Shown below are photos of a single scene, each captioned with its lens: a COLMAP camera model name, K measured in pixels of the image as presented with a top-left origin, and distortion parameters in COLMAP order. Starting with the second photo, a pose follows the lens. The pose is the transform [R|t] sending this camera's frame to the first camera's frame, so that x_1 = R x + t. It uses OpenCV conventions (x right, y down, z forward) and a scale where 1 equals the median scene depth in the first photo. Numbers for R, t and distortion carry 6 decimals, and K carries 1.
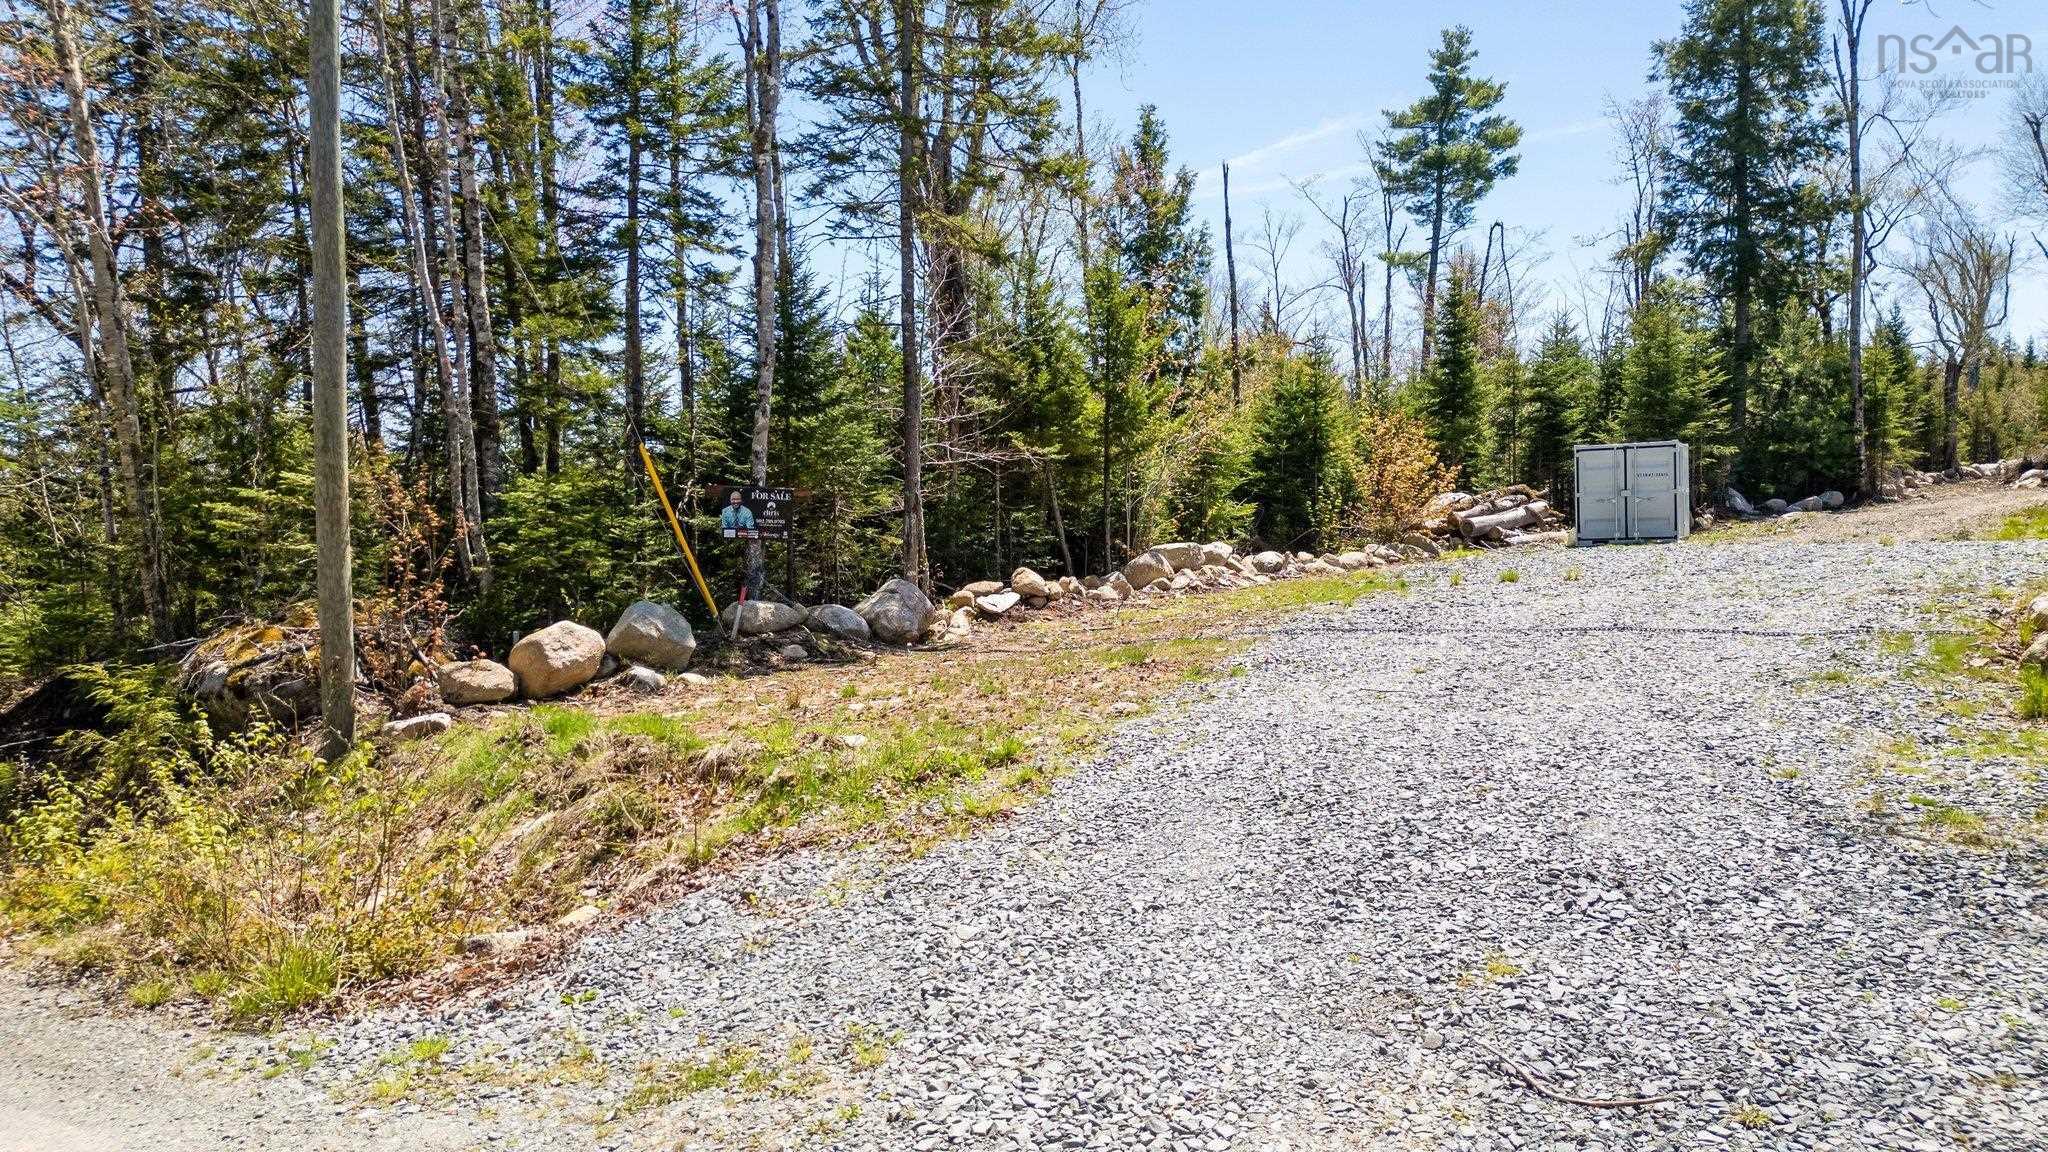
lens RADIAL K [[1431.0, 0, 1018.0], [0, 1431.0, 578.8], [0, 0, 1]] dist [0.078063, -0.075460]
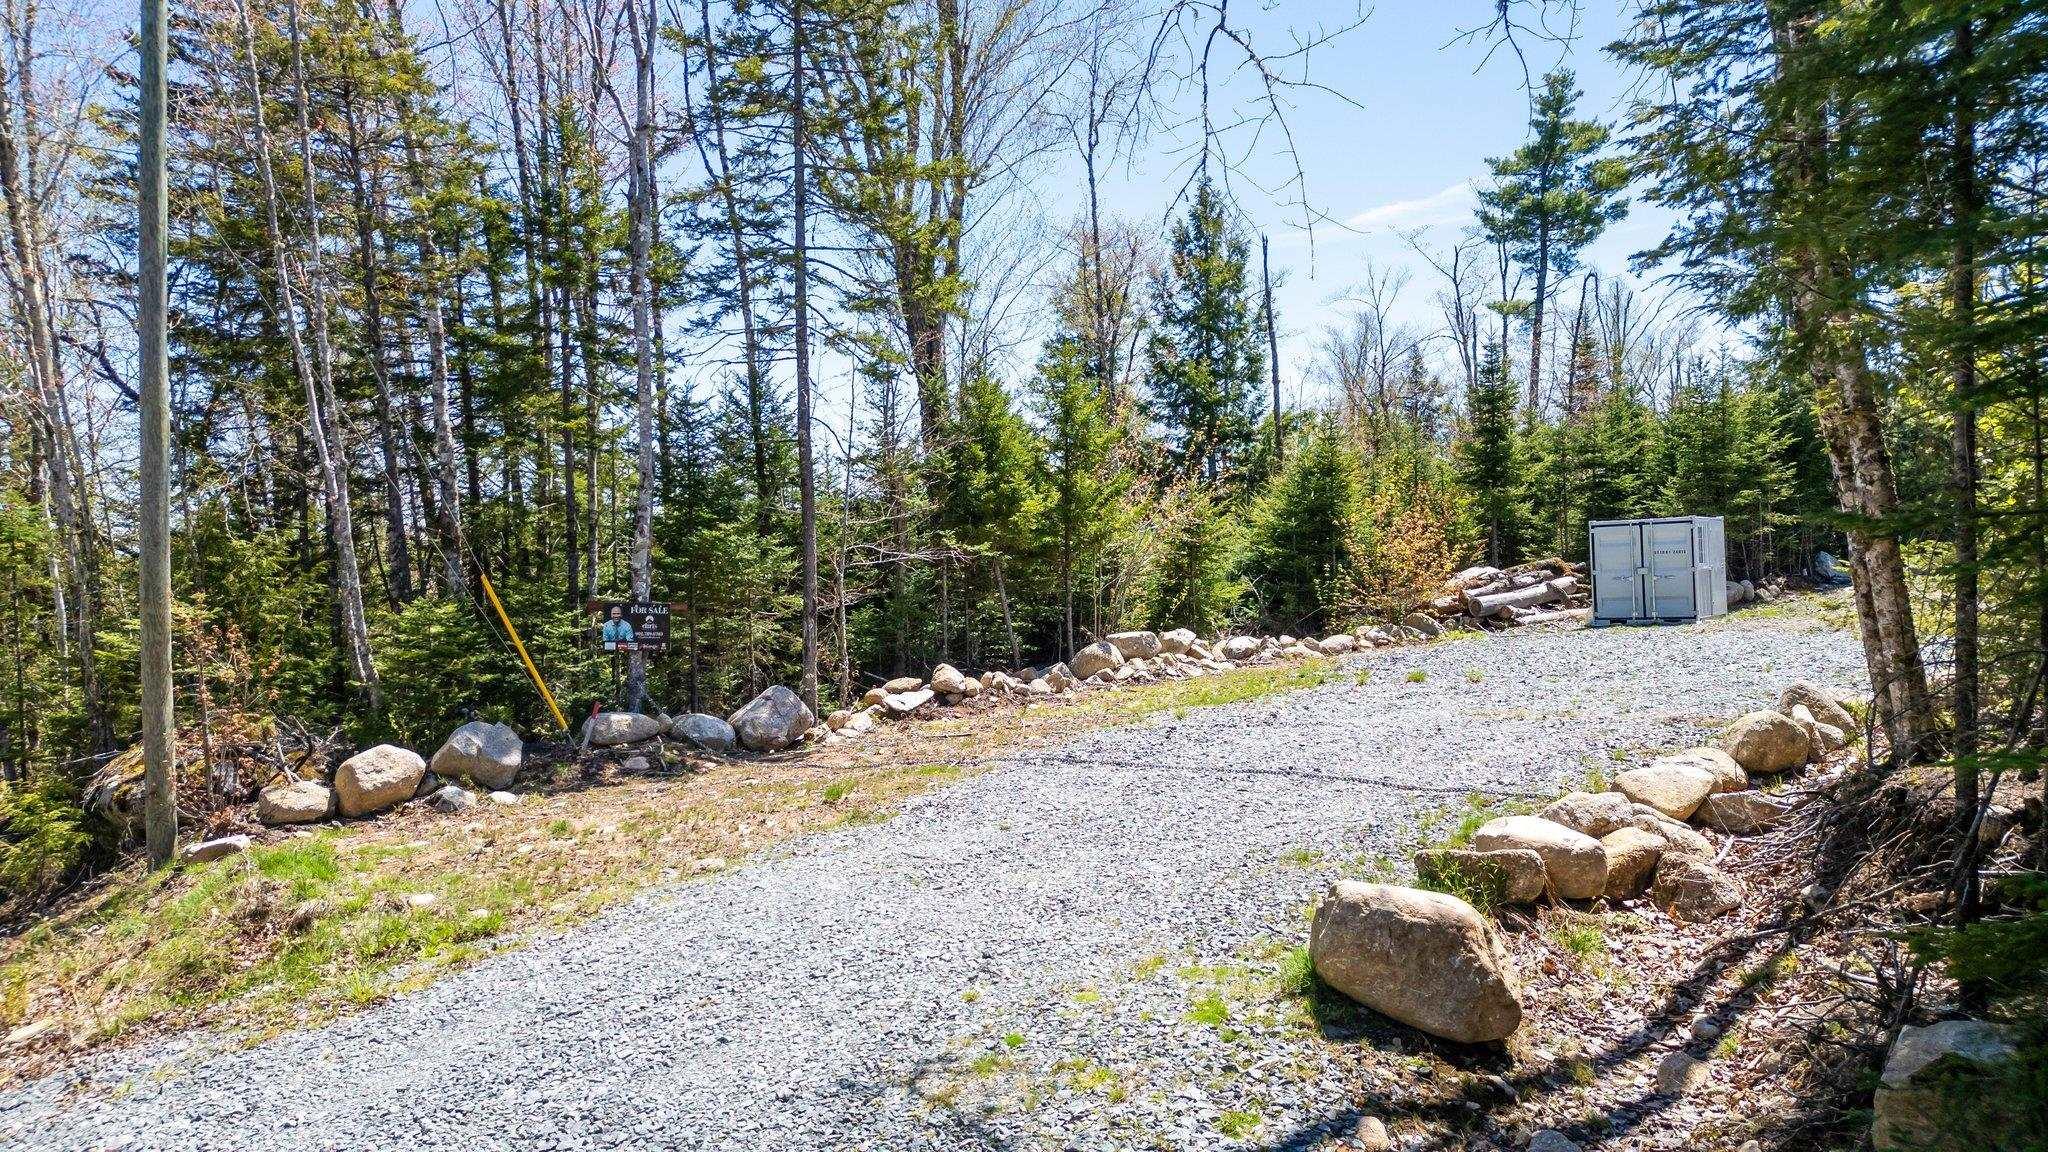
lens RADIAL K [[1431.0, 0, 1038.9], [0, 1431.0, 576.2], [0, 0, 1]] dist [0.078063, -0.075460]
pose [[0.986982, -0.007789, -0.160640, 0.187738], [0.004331, 0.999752, -0.021862, -0.038359], [0.160770, 0.020881, 0.986771, -0.007052]]
